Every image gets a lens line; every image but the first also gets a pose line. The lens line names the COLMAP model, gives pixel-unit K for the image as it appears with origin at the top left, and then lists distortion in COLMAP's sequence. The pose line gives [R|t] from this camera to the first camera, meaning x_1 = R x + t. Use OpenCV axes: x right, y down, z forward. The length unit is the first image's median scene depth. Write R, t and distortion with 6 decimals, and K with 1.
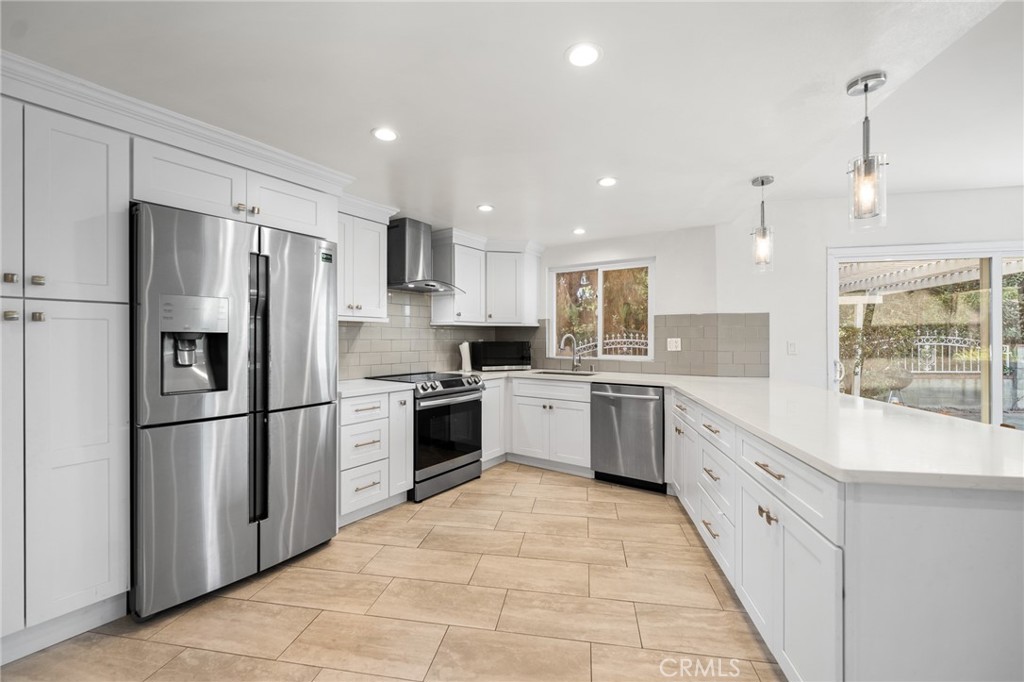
lens RADIAL K [[417.3, 0, 512.2], [0, 417.3, 340.6], [0, 0, 1]] dist [0.002474, -0.000844]
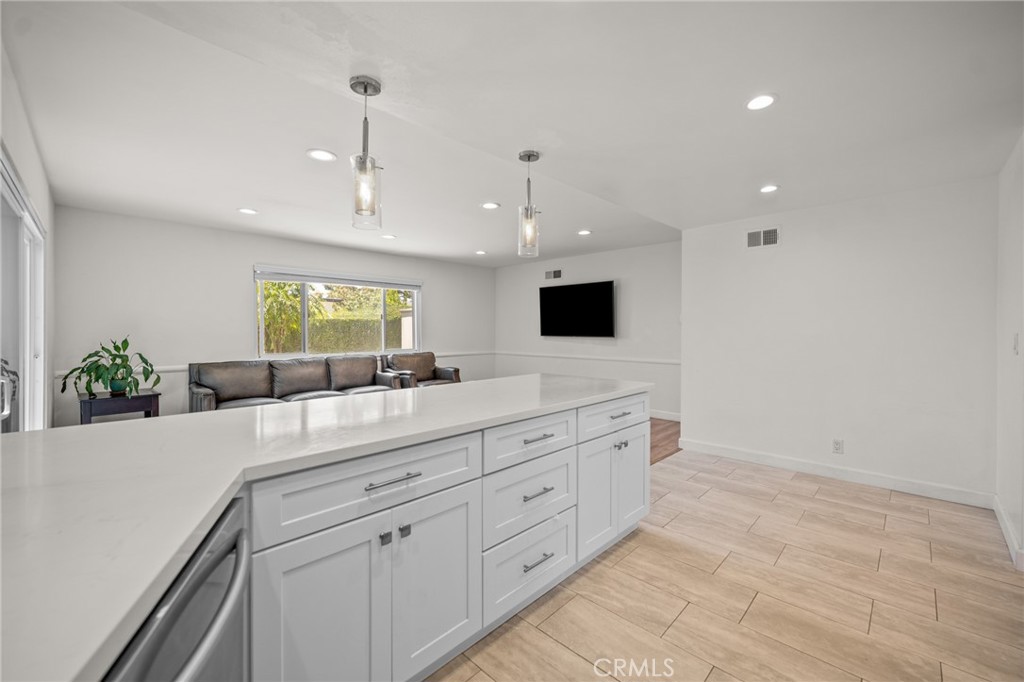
lens RADIAL K [[417.3, 0, 511.4], [0, 417.3, 338.6], [0, 0, 1]] dist [0.002474, -0.000844]
pose [[-0.826738, -0.009048, 0.562514, 0.037738], [0.002891, 0.999789, 0.020329, -0.001368], [-0.562579, 0.018433, -0.826538, 1.037962]]
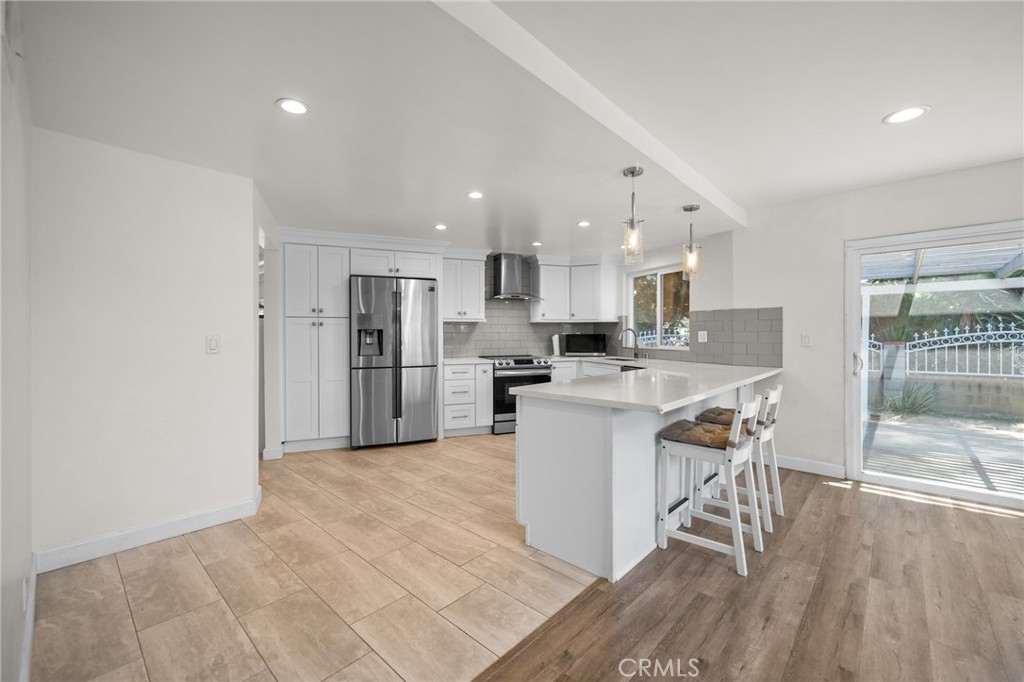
lens RADIAL K [[417.3, 0, 514.3], [0, 417.3, 340.0], [0, 0, 1]] dist [0.002474, -0.000844]
pose [[0.842828, 0.008044, -0.538123, 0.613200], [-0.000904, 0.999908, 0.013531, 0.003673], [0.538183, -0.010918, 0.842758, -0.271406]]
